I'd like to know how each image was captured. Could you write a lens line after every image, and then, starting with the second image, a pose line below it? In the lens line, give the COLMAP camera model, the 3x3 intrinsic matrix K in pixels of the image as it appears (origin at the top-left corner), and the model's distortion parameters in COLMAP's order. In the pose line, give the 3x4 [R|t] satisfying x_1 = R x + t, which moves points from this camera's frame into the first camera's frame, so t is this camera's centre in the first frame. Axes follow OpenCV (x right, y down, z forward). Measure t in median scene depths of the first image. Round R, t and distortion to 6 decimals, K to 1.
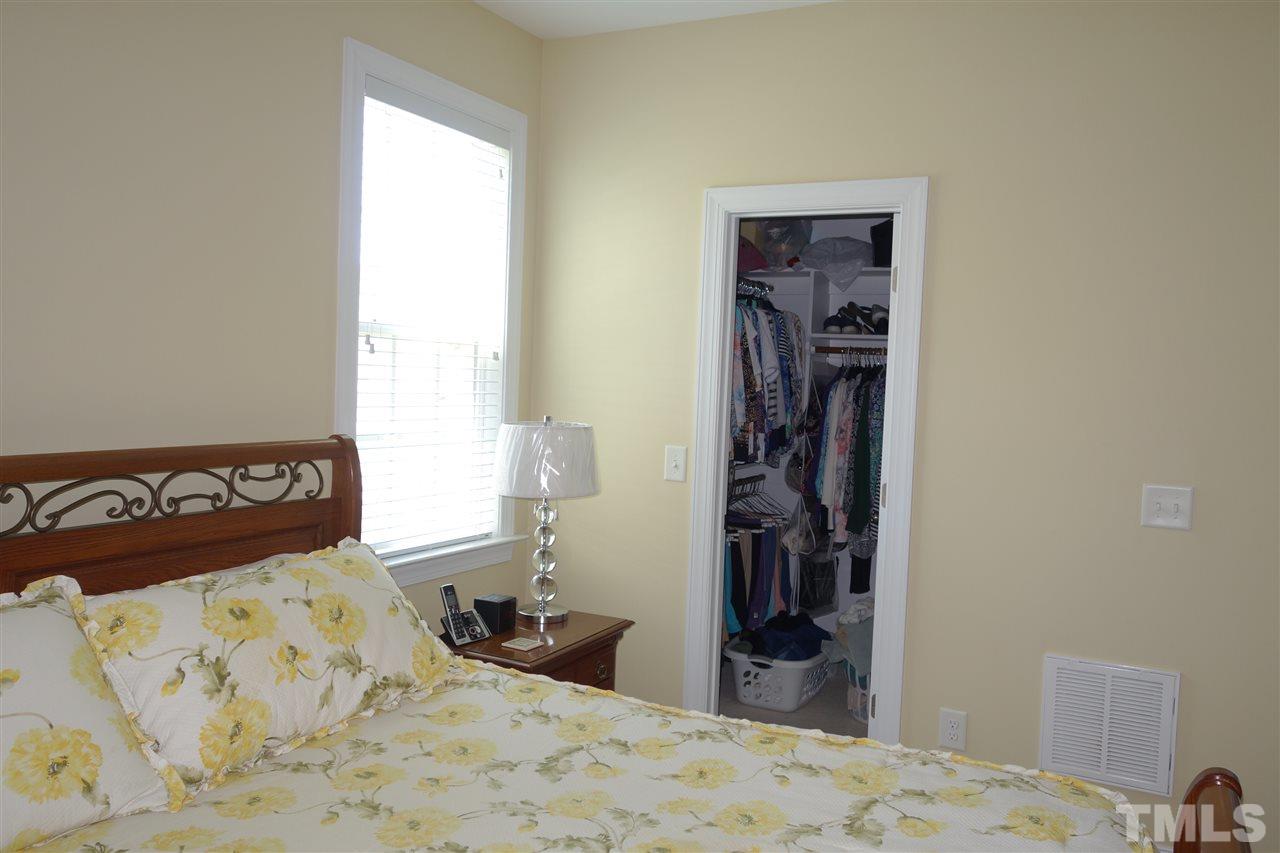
lens RADIAL K [[1007.4, 0, 640.0], [0, 1007.4, 426.5], [0, 0, 1]] dist [0.004575, -0.007438]
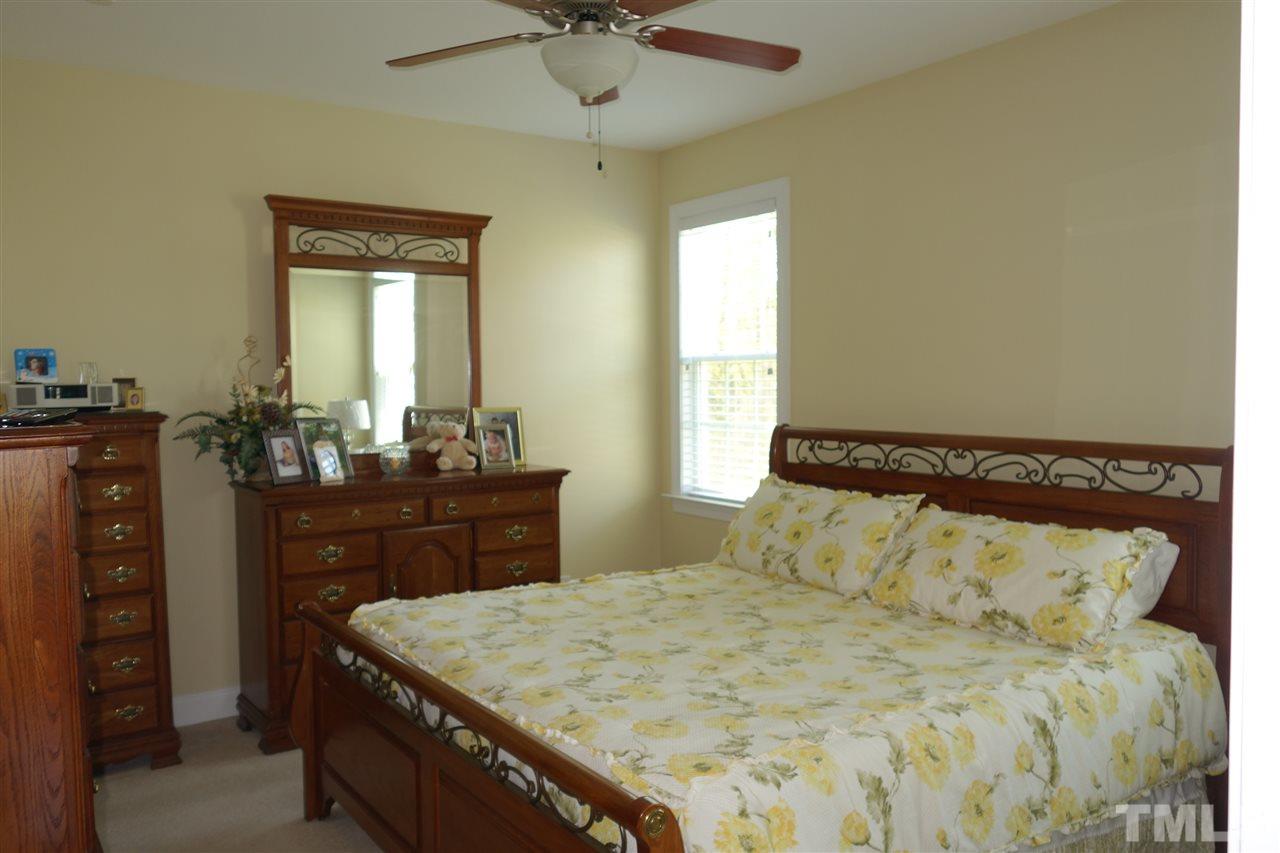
lens RADIAL K [[1007.4, 0, 640.0], [0, 1007.4, 426.5], [0, 0, 1]] dist [0.004575, -0.007438]
pose [[-0.468302, 0.006106, -0.883547, 1.157965], [-0.060502, 0.997407, 0.038961, -0.019016], [0.881495, 0.071702, -0.466718, 1.179503]]
